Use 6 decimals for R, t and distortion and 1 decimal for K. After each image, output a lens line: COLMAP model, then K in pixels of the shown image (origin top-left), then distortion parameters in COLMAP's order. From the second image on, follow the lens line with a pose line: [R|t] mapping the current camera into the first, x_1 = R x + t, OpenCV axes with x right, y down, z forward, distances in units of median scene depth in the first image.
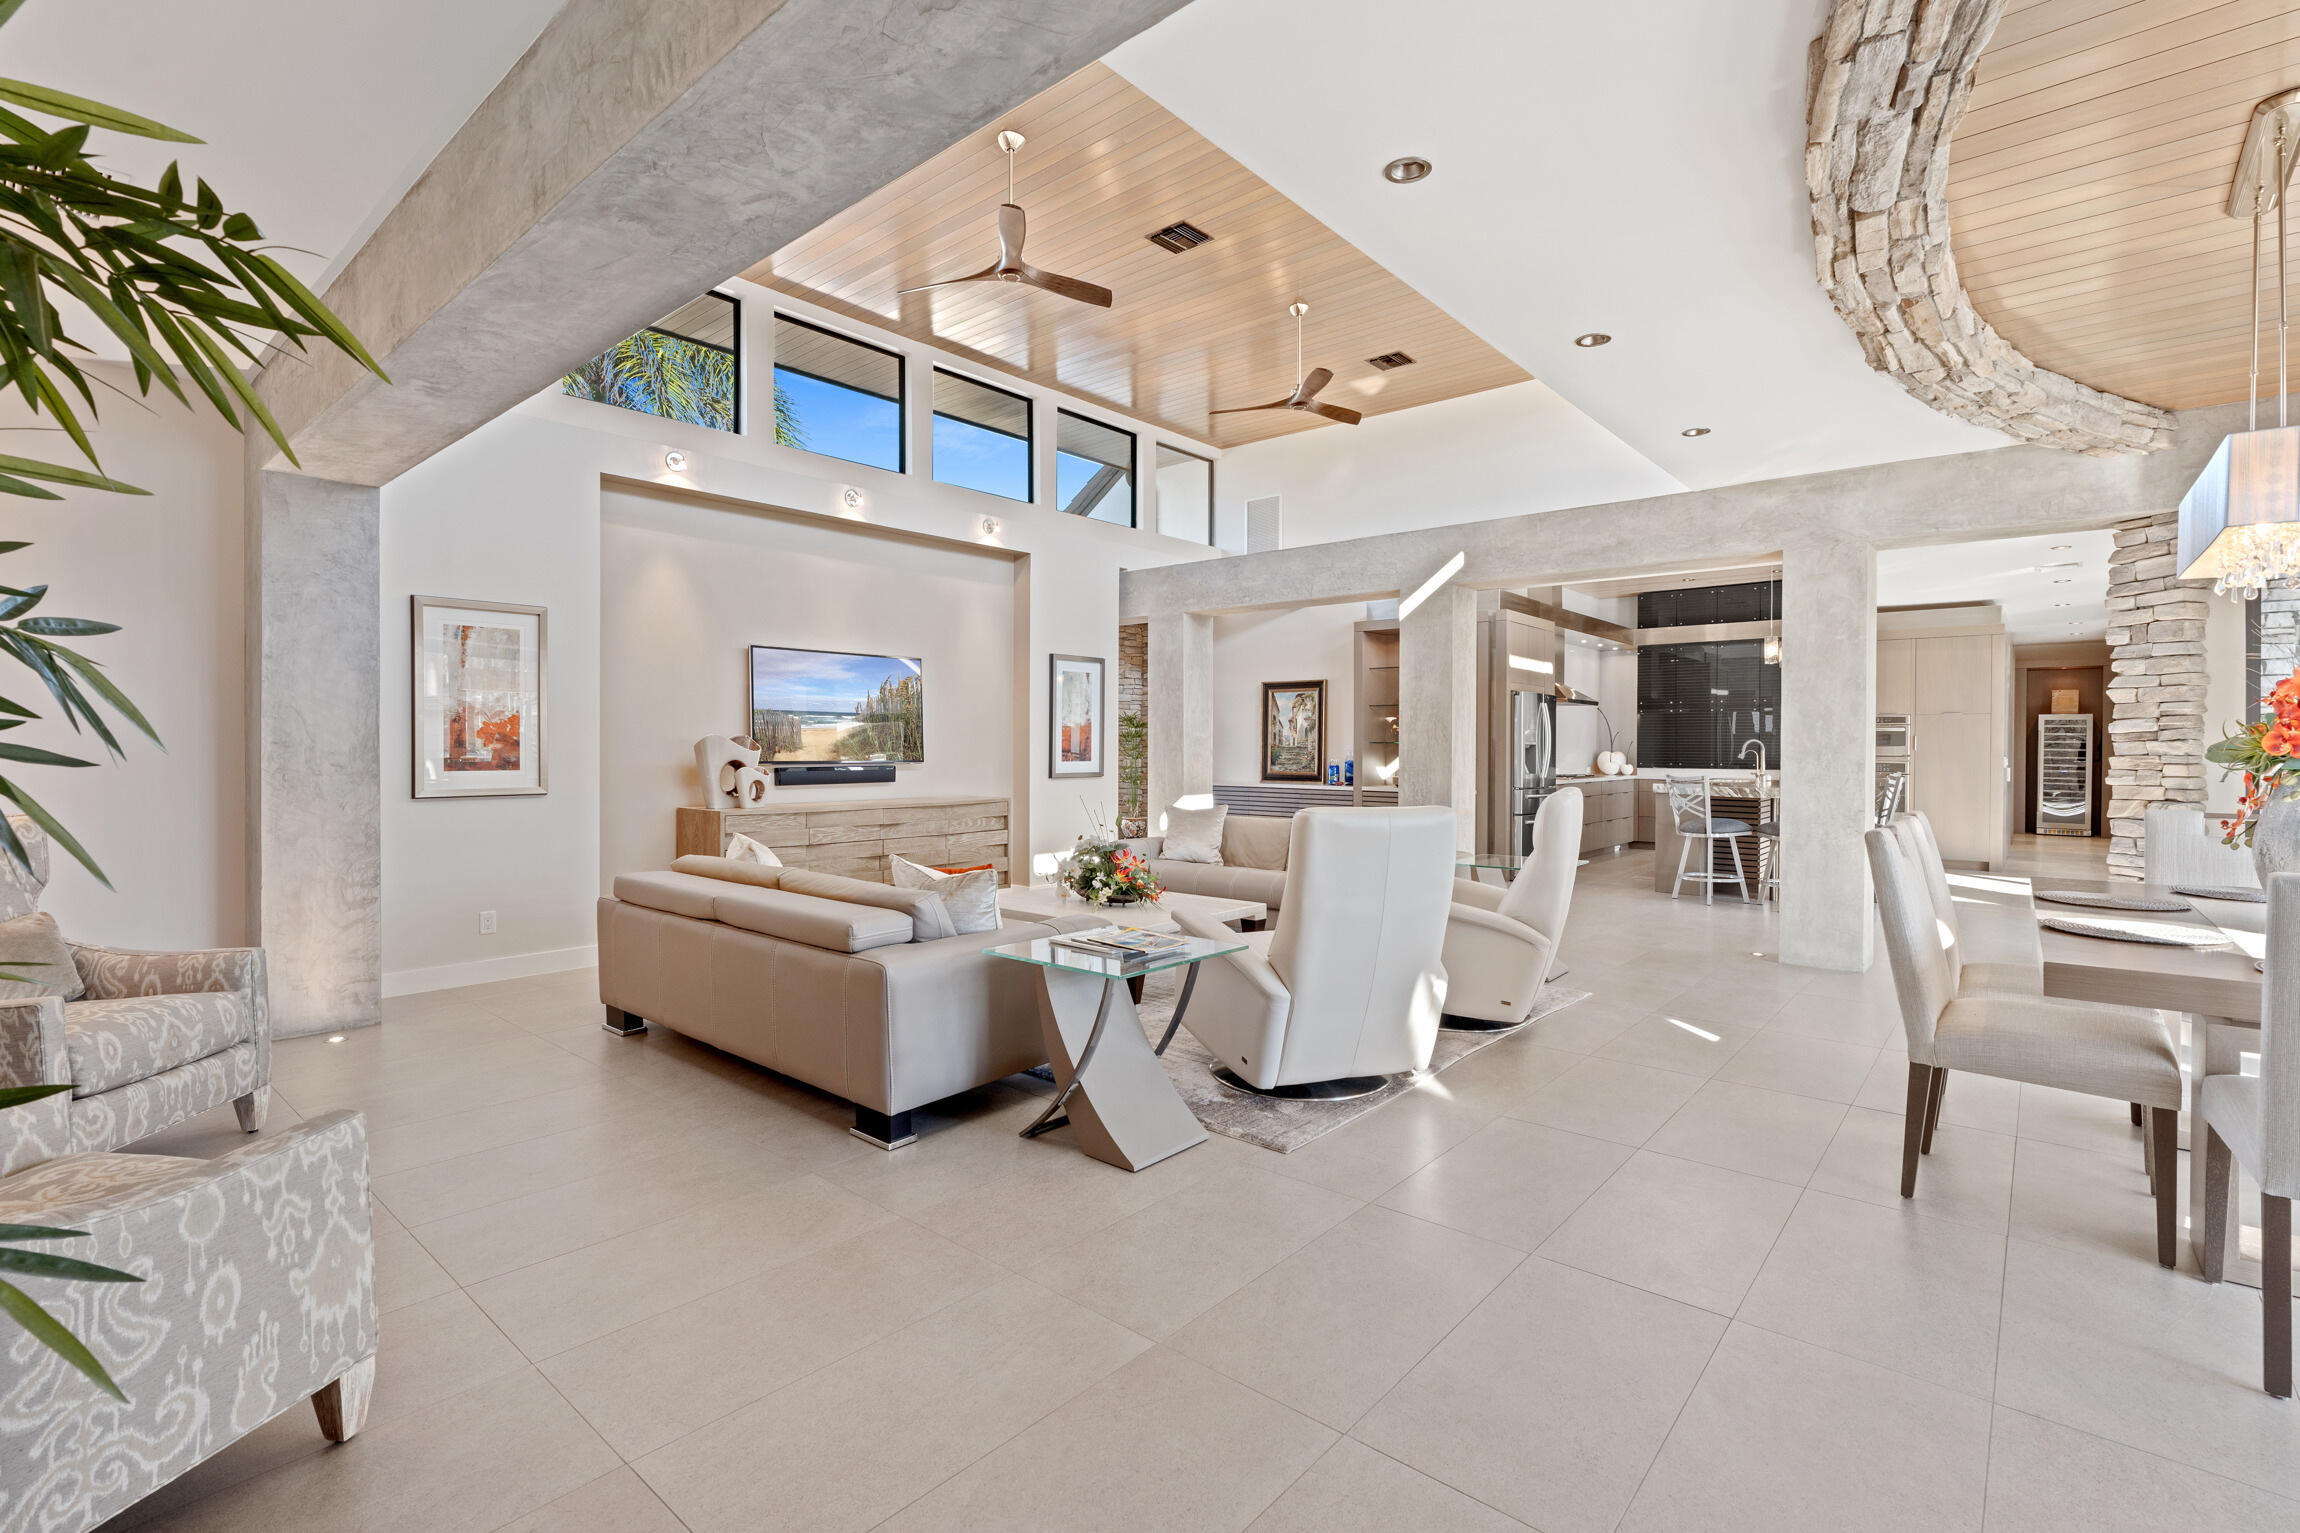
lens RADIAL K [[1036.4, 0, 1163.0], [0, 1036.4, 749.1], [0, 0, 1]] dist [-0.001517, 0.000601]
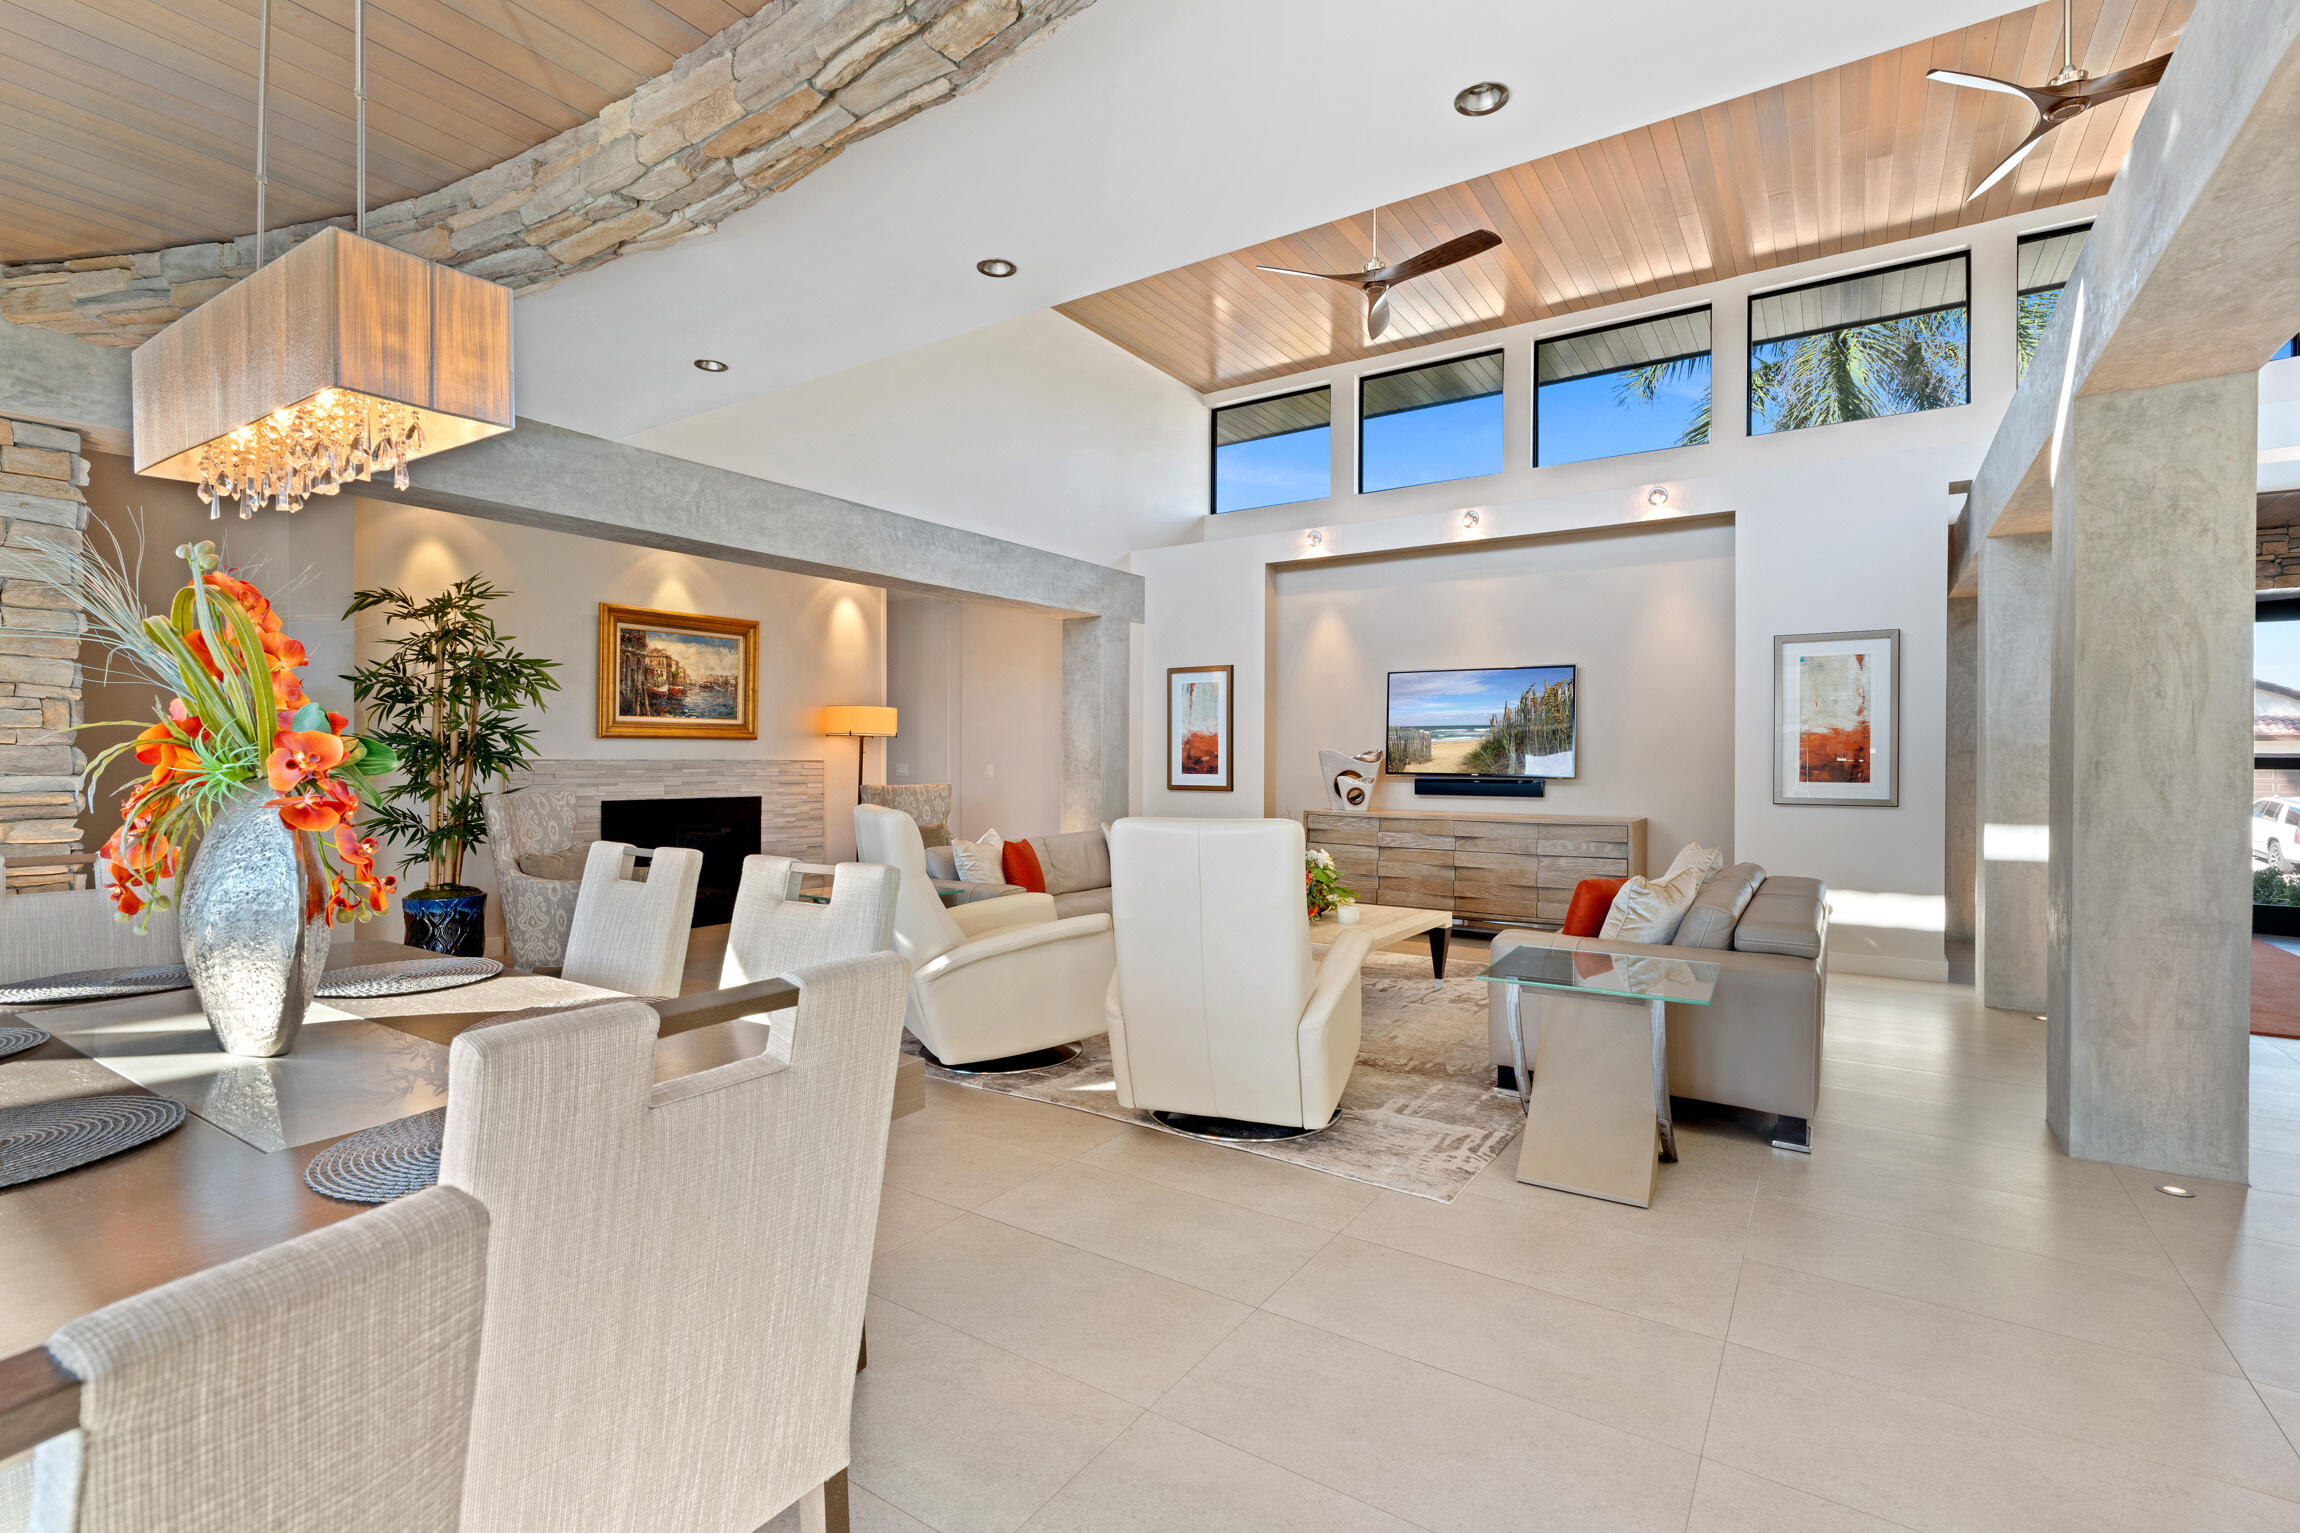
lens RADIAL K [[1025.0, 0, 1160.5], [0, 1025.0, 754.7], [0, 0, 1]] dist [-0.003154, -0.000457]
pose [[0.120308, 0.001176, -0.992736, 0.654179], [-0.005851, 0.999983, 0.000476, -0.005918], [0.992719, 0.005751, 0.120313, 0.549670]]
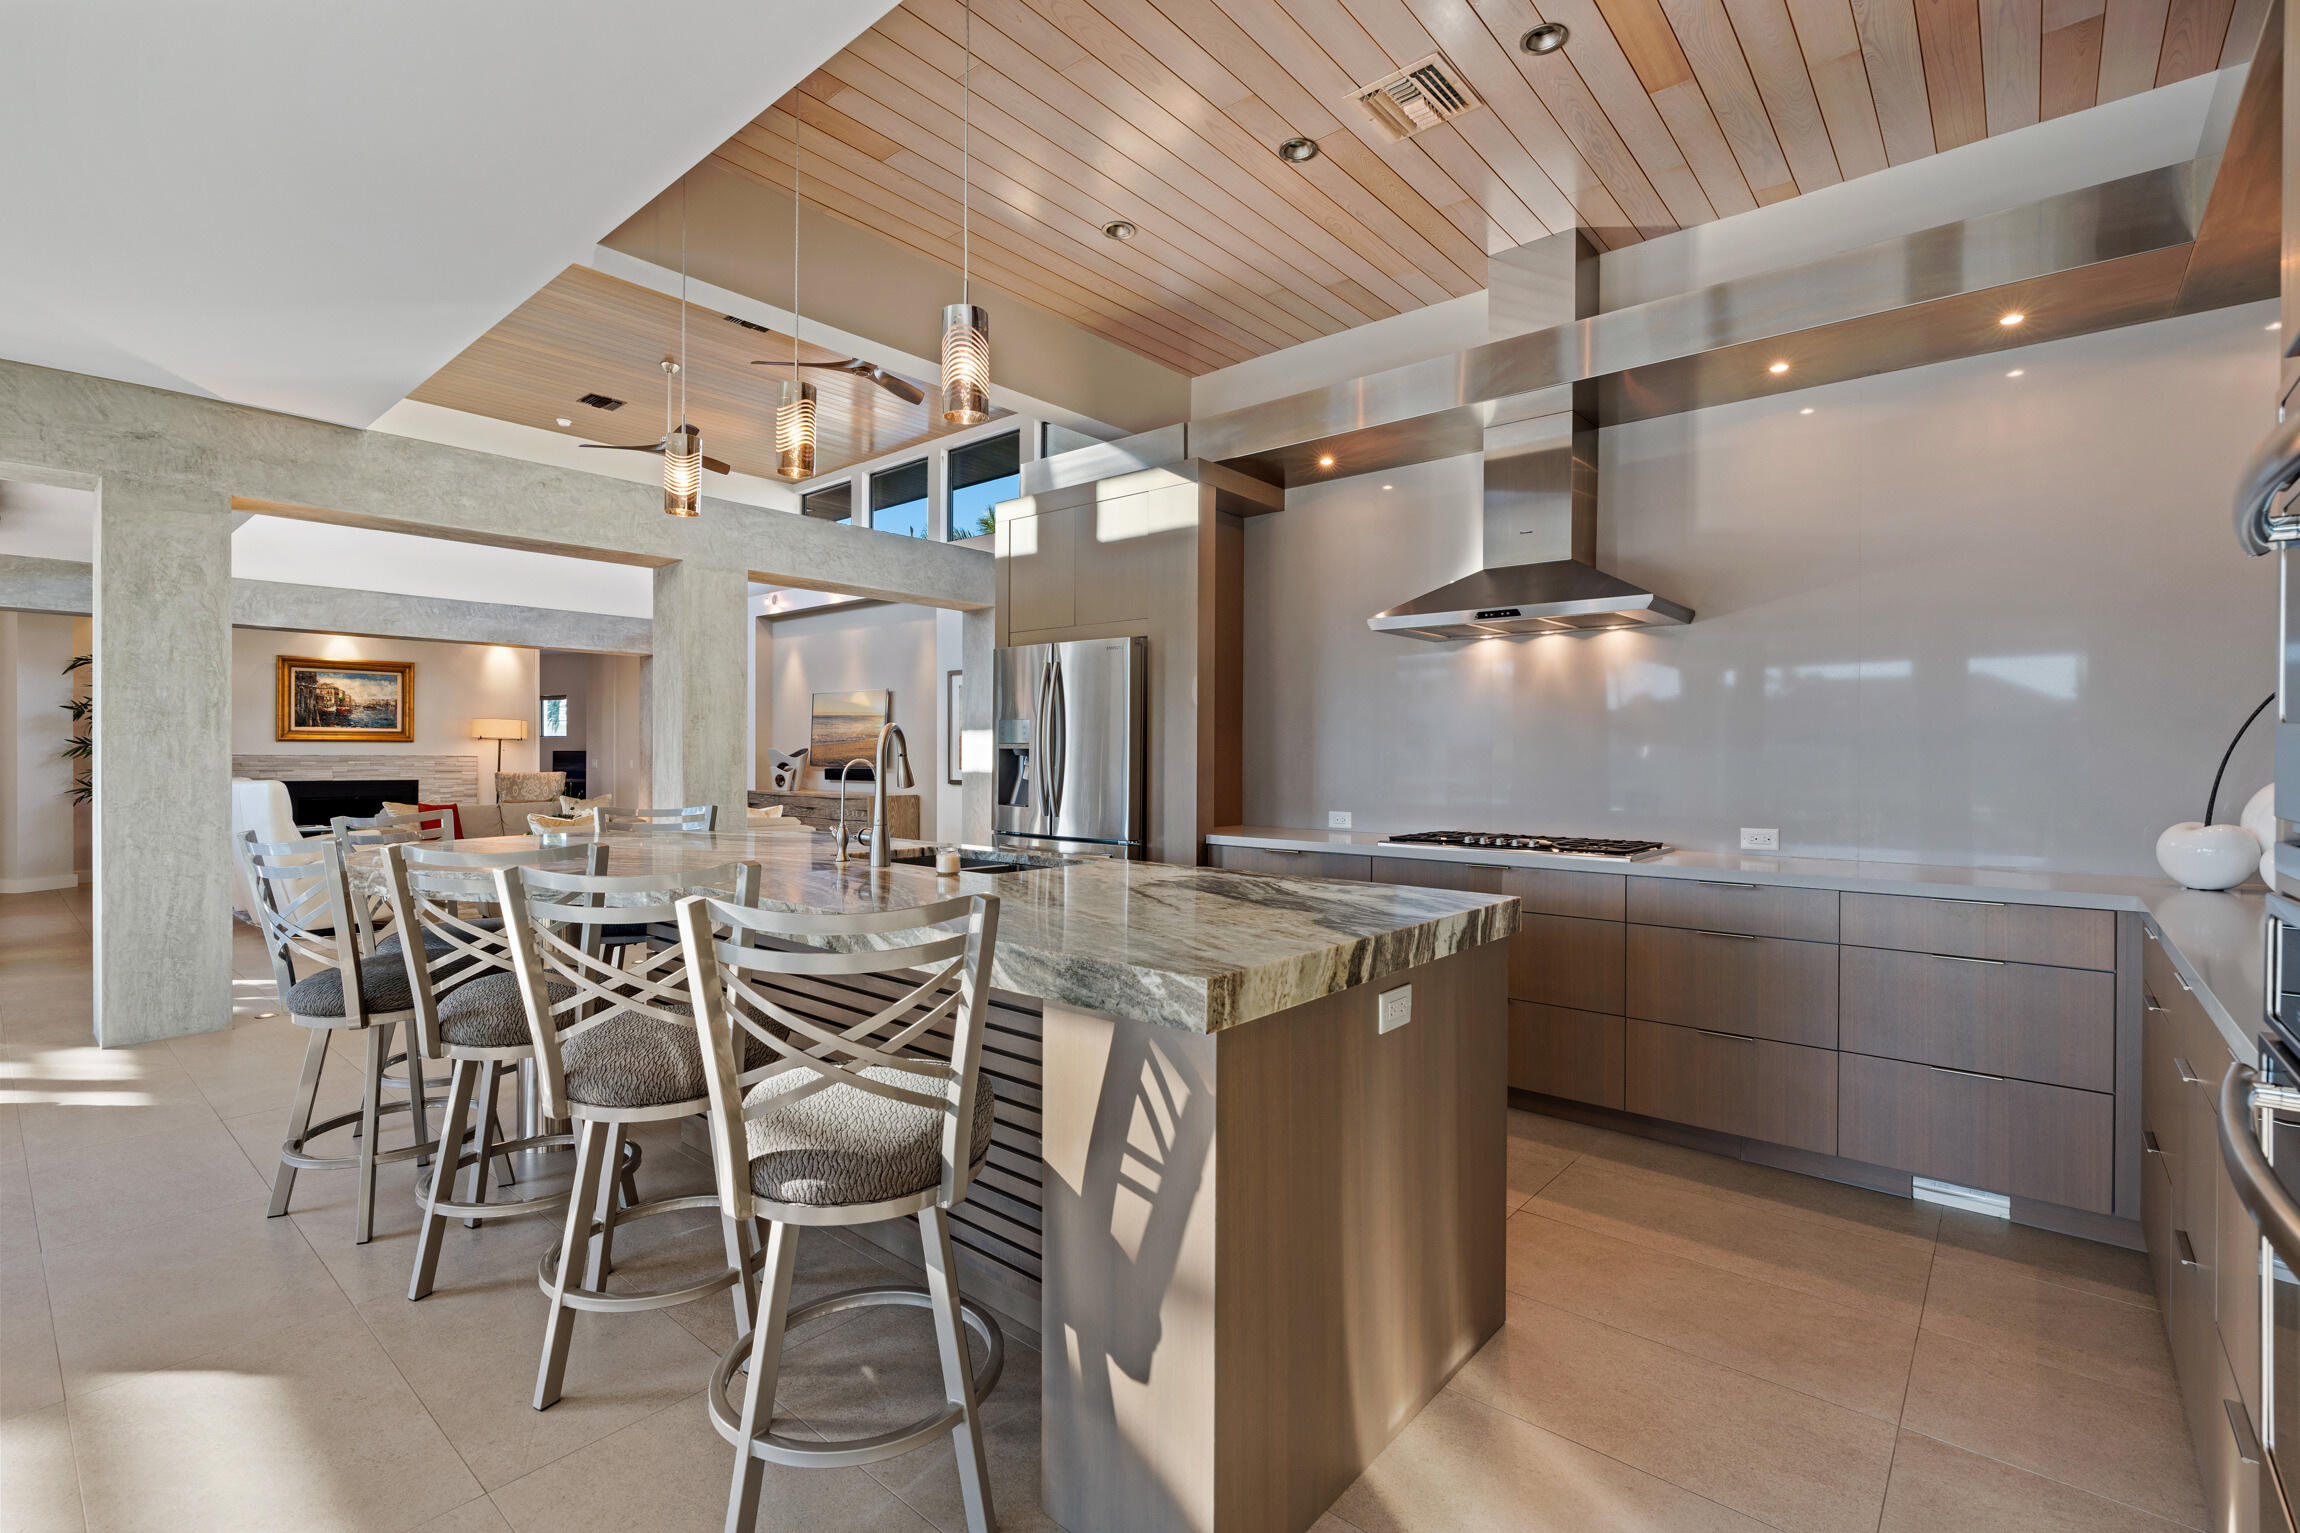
lens RADIAL K [[1036.4, 0, 1163.0], [0, 1036.4, 749.1], [0, 0, 1]] dist [-0.001517, 0.000601]
pose [[-0.007681, -0.010088, -0.999920, 1.140566], [-0.006404, 0.999929, -0.010039, 0.001125], [0.999950, 0.006326, -0.007745, 1.427106]]
